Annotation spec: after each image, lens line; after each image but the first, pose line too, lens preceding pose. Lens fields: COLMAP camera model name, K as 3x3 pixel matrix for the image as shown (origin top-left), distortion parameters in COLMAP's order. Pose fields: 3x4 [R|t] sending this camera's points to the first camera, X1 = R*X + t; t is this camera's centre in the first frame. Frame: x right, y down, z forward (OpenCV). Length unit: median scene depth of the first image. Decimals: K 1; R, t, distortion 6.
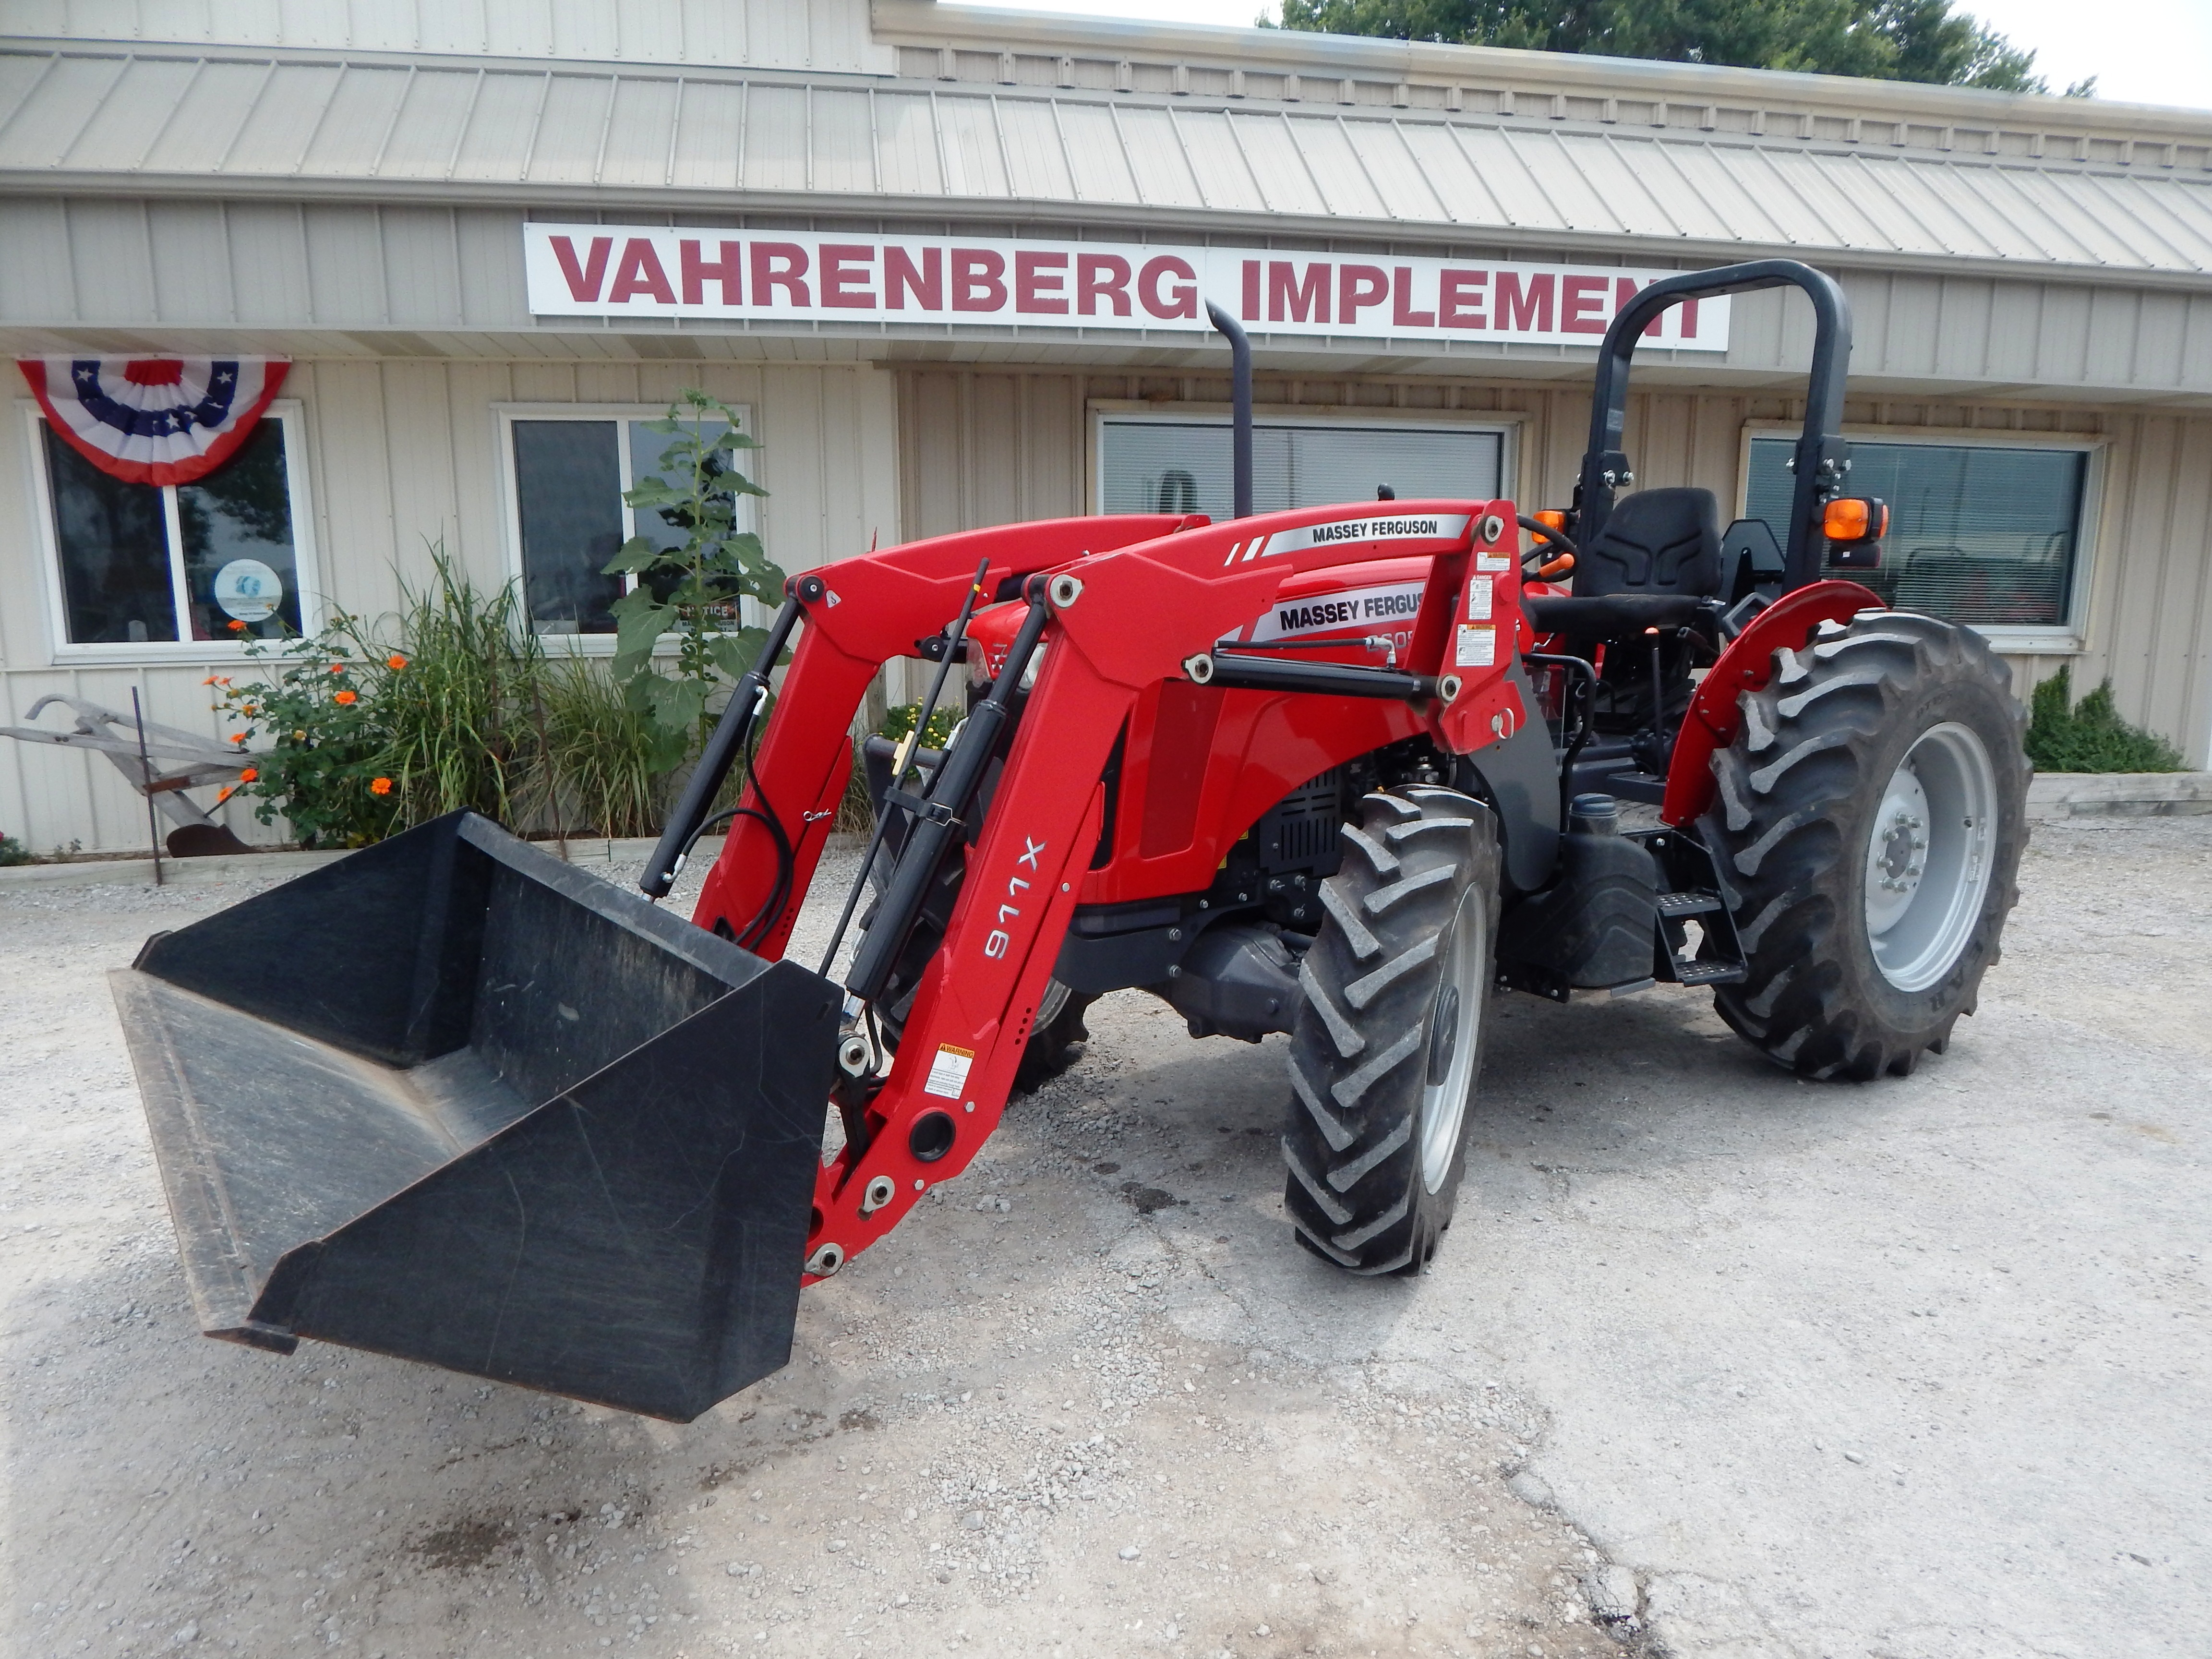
lens RADIAL K [[1457.7, 0, 1102.7], [0, 1457.7, 827.6], [0, 0, 1]] dist [-0.007338, -0.002295]
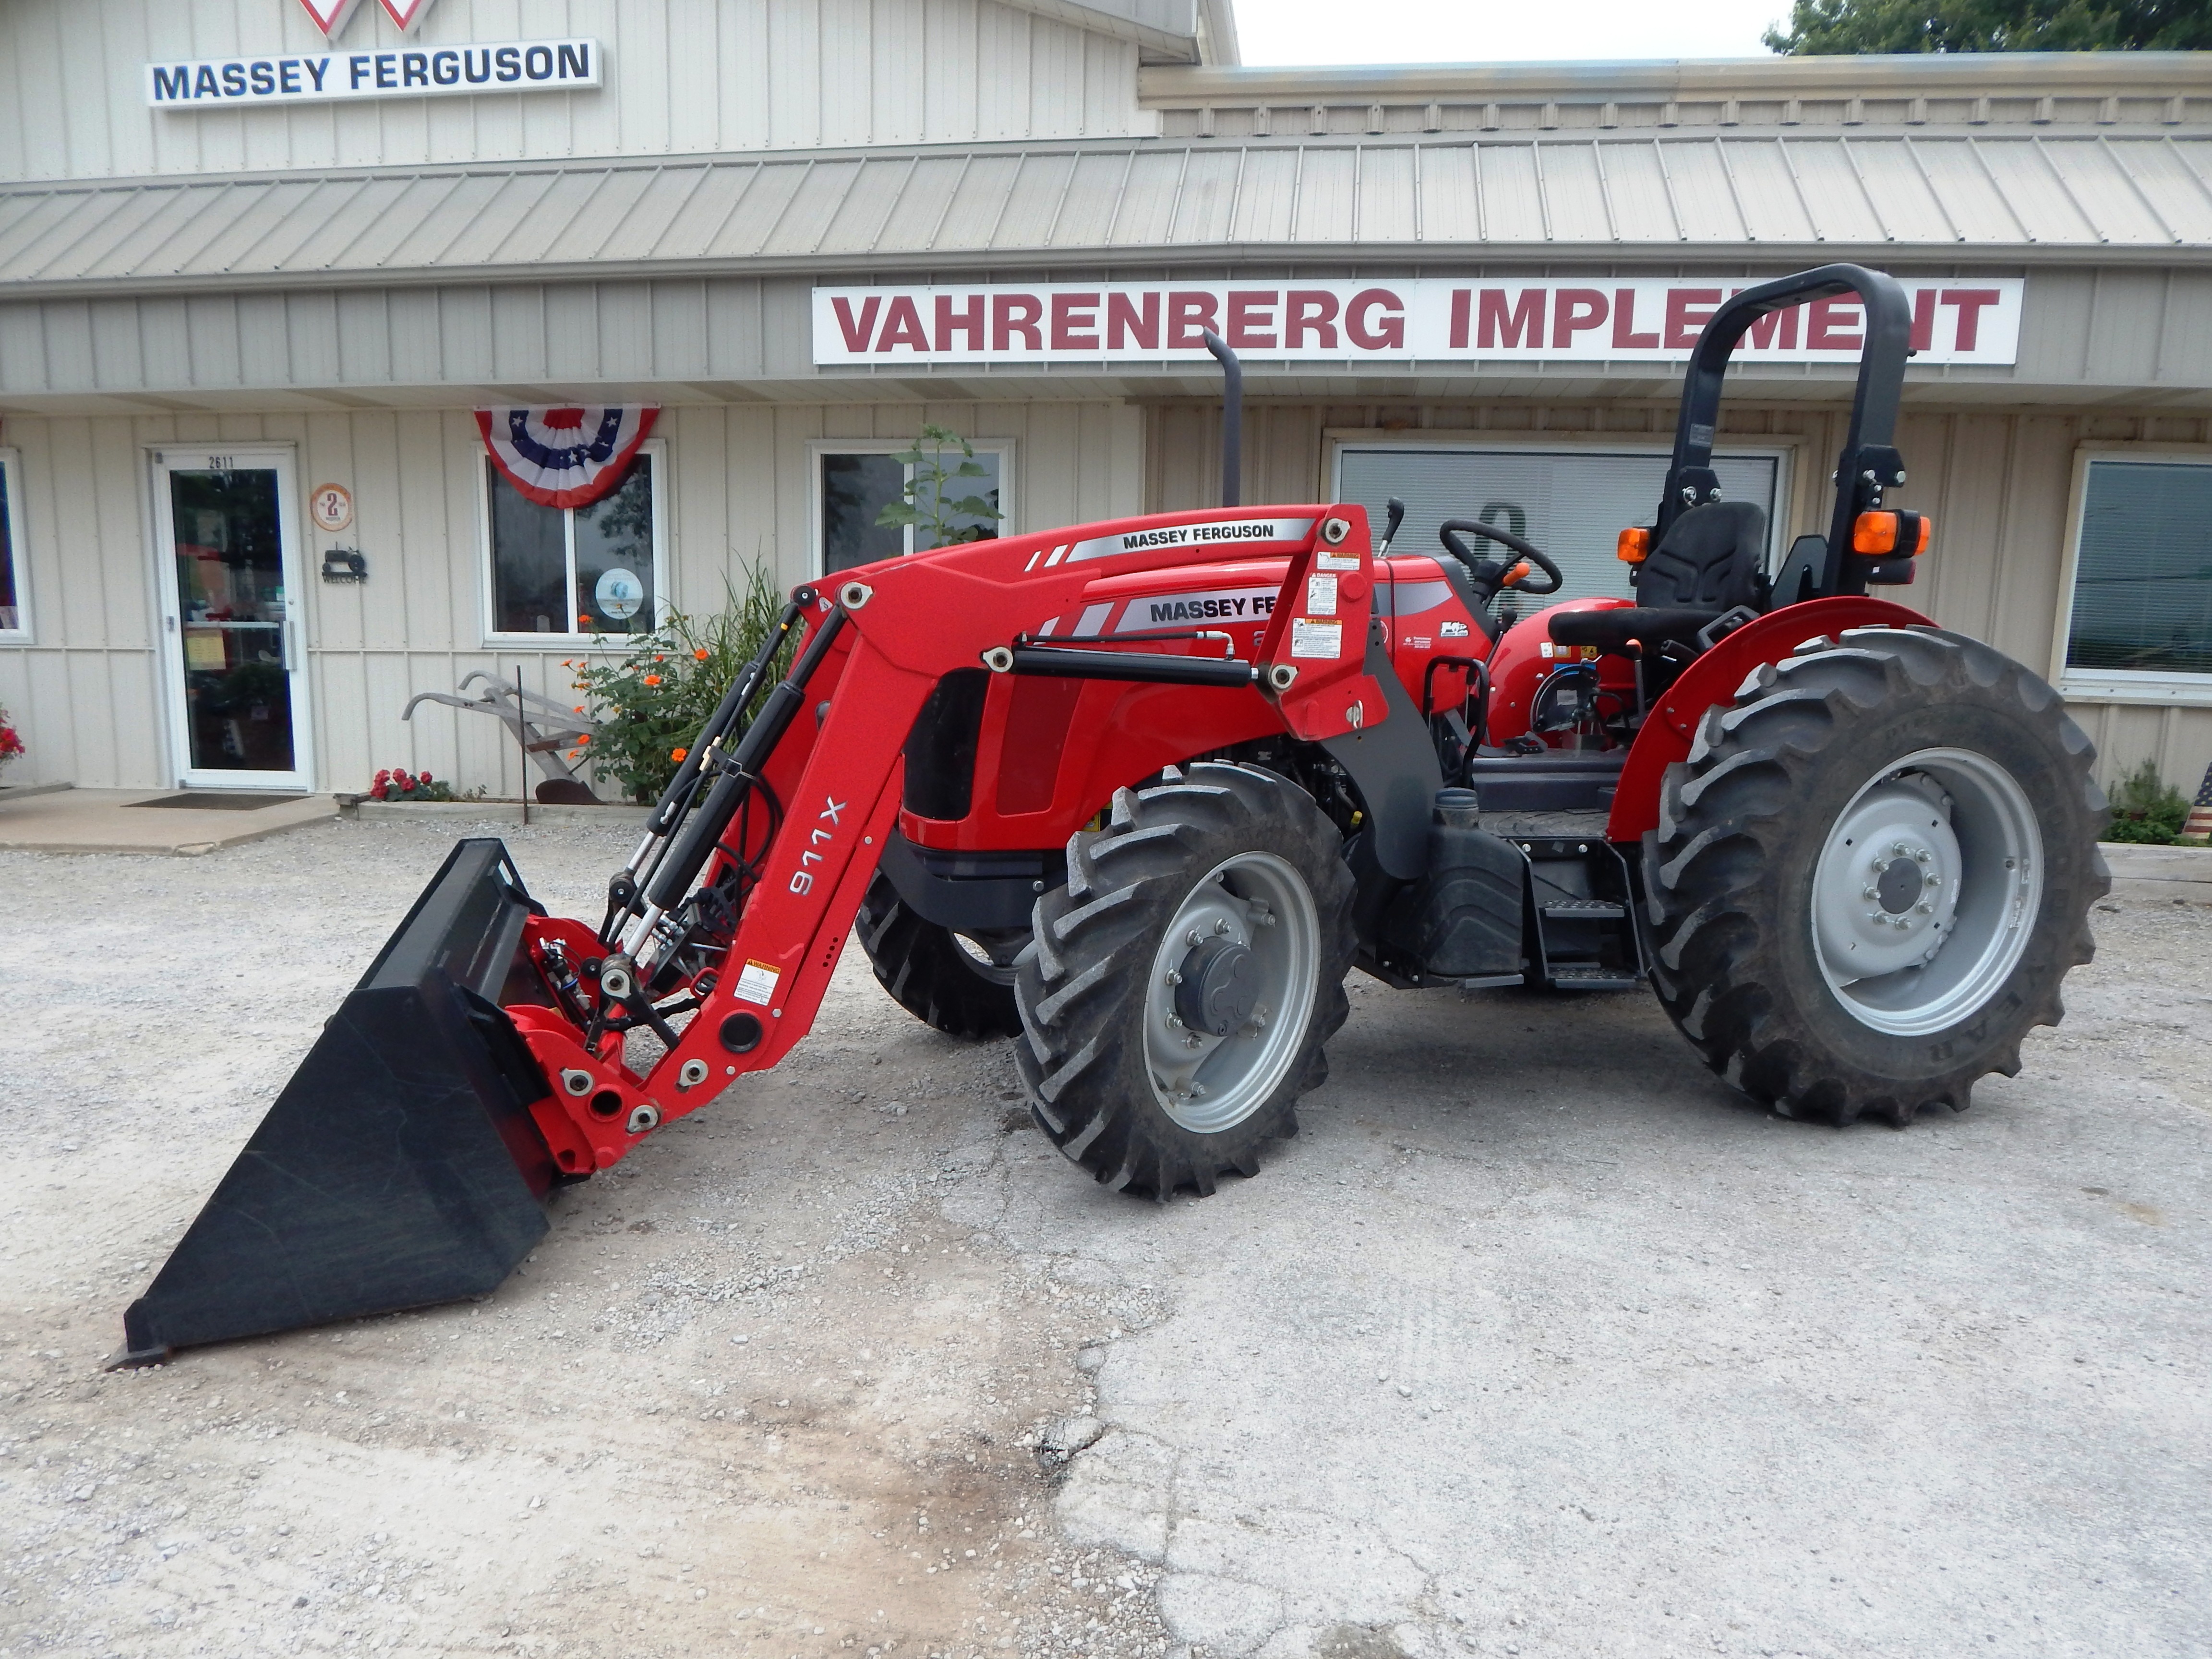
lens RADIAL K [[1452.3, 0, 1103.6], [0, 1452.3, 823.7], [0, 0, 1]] dist [0.001541, -0.010591]
pose [[0.945236, 0.068981, -0.319015, 0.223562], [-0.077894, 0.996845, -0.015252, 0.019367], [0.316957, 0.039266, 0.947627, -0.030543]]
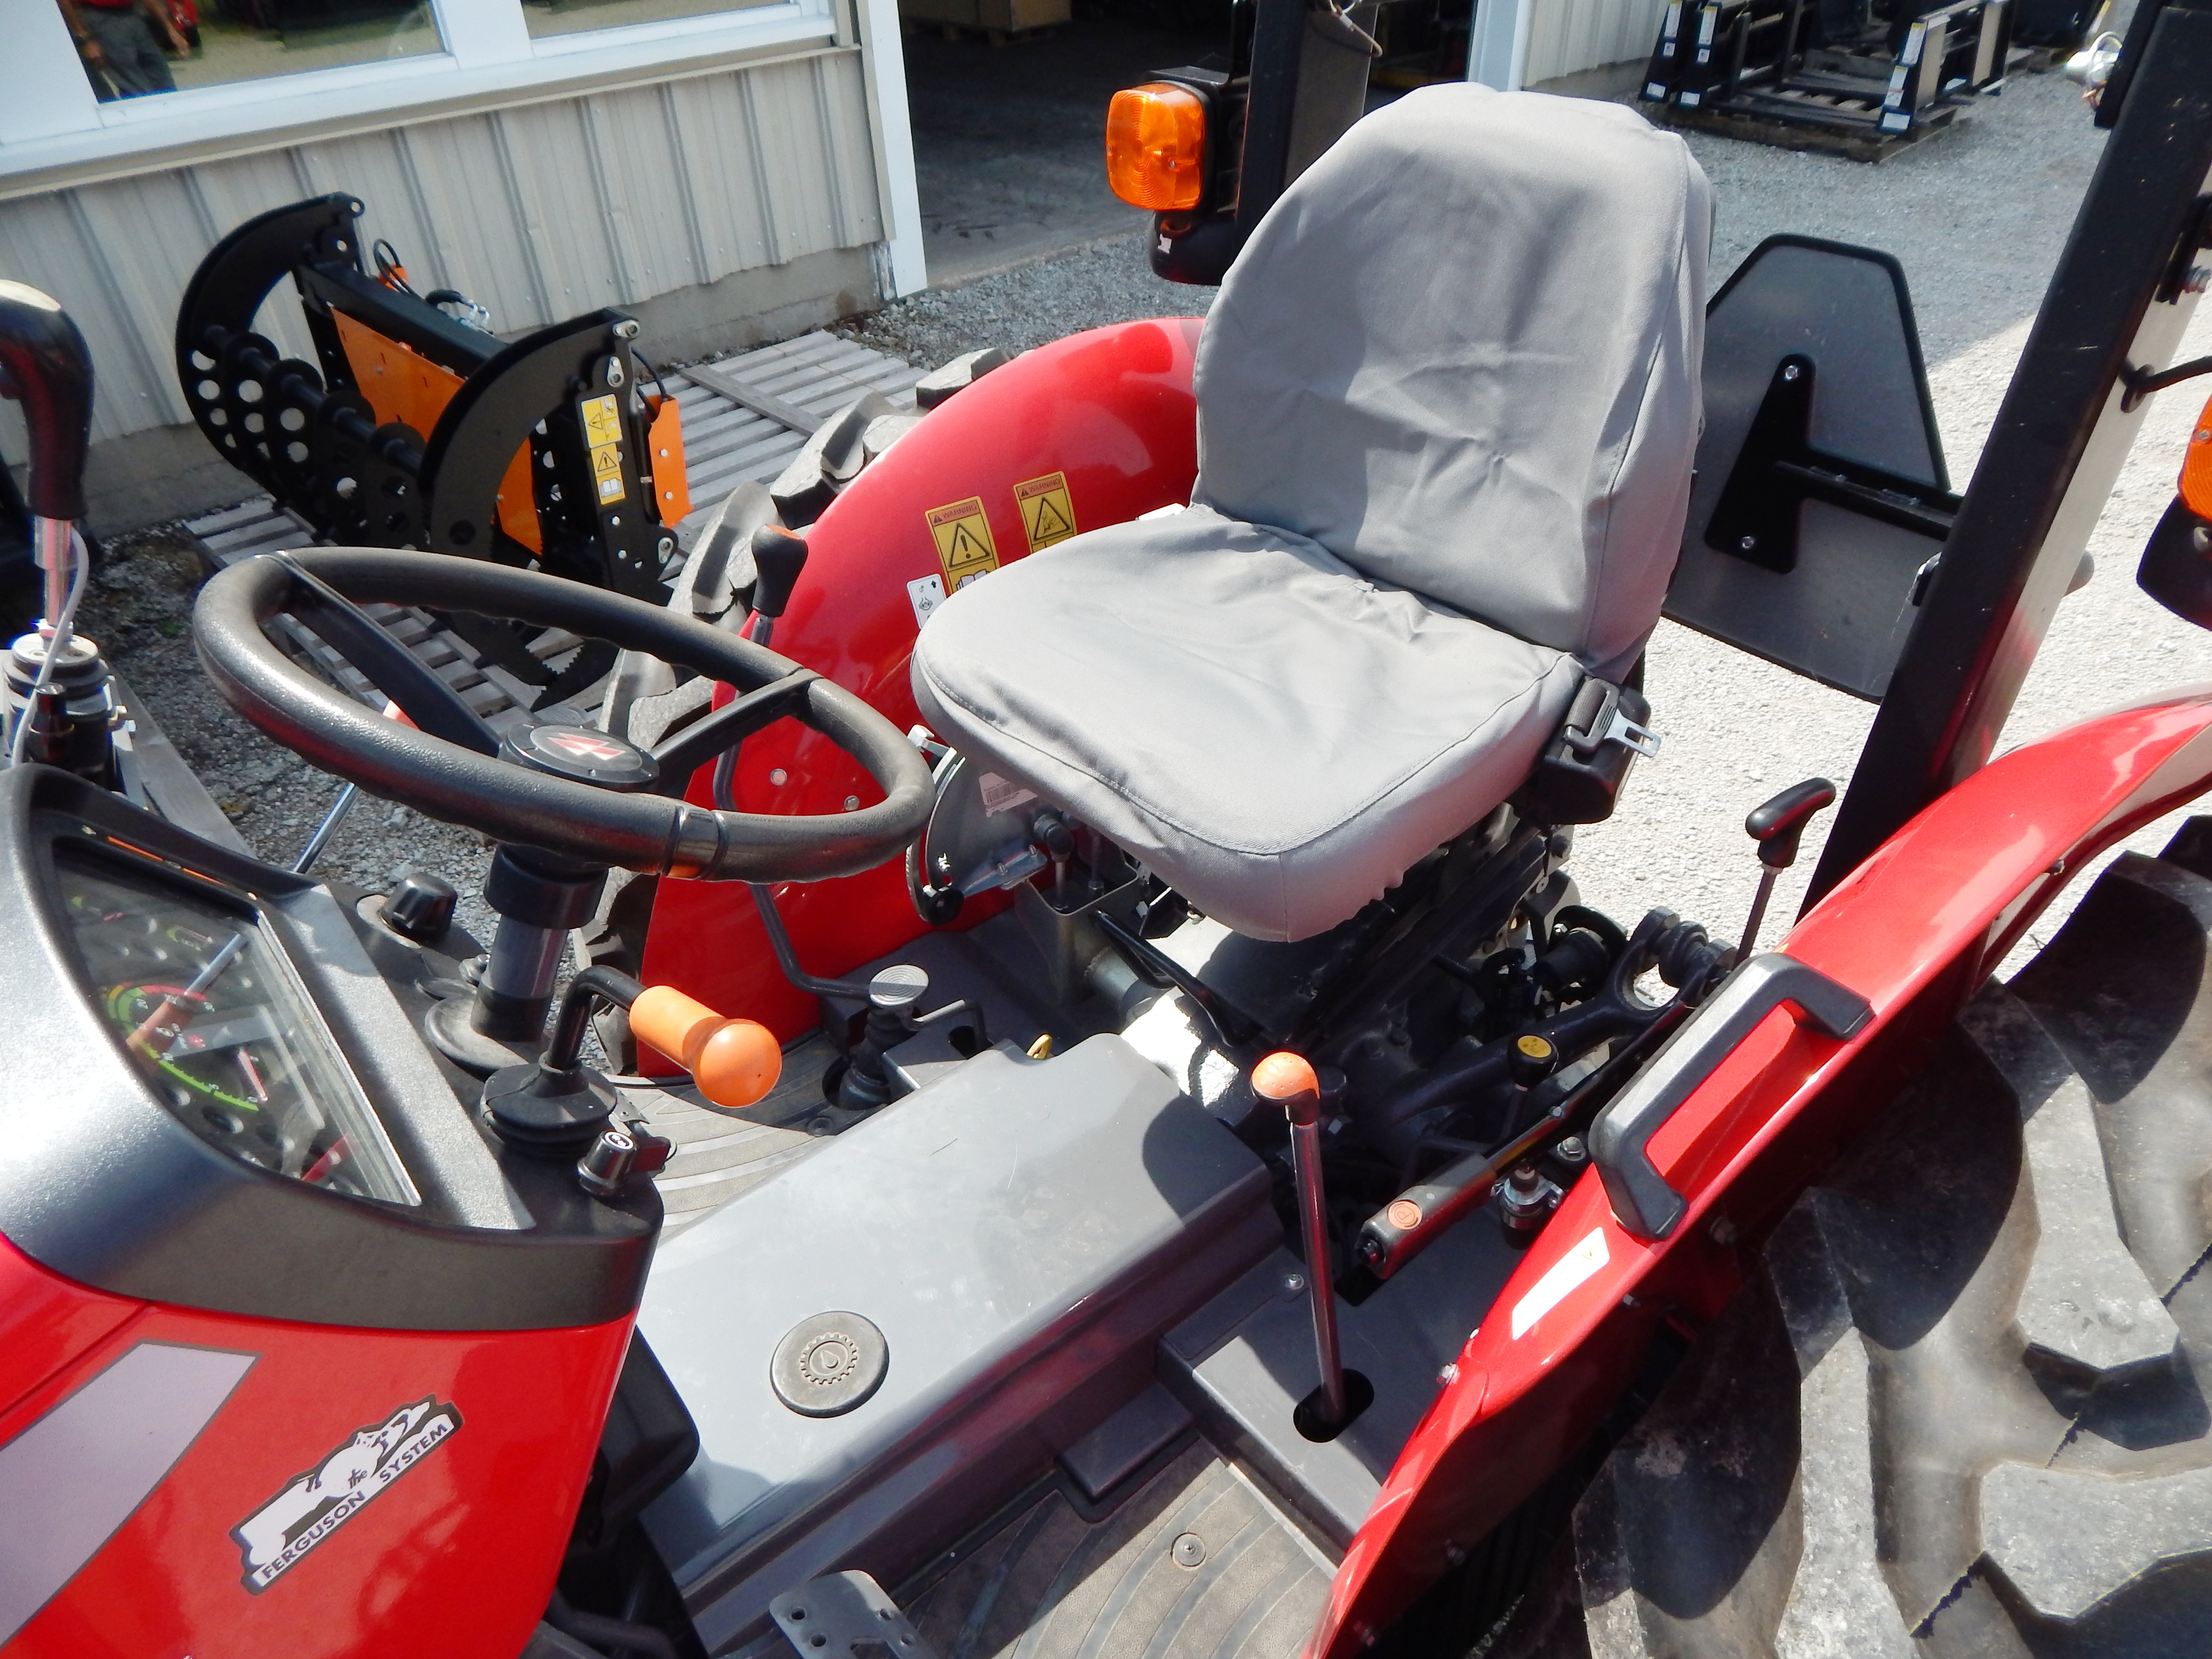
lens RADIAL K [[1424.4, 0, 1106.0], [0, 1424.4, 829.5], [0, 0, 1]] dist [-0.001793, -0.001113]
pose [[0.998323, -0.046074, 0.035051, 0.214454], [0.024659, 0.886222, 0.462604, -0.164212], [-0.052377, -0.460964, 0.885872, 0.510524]]
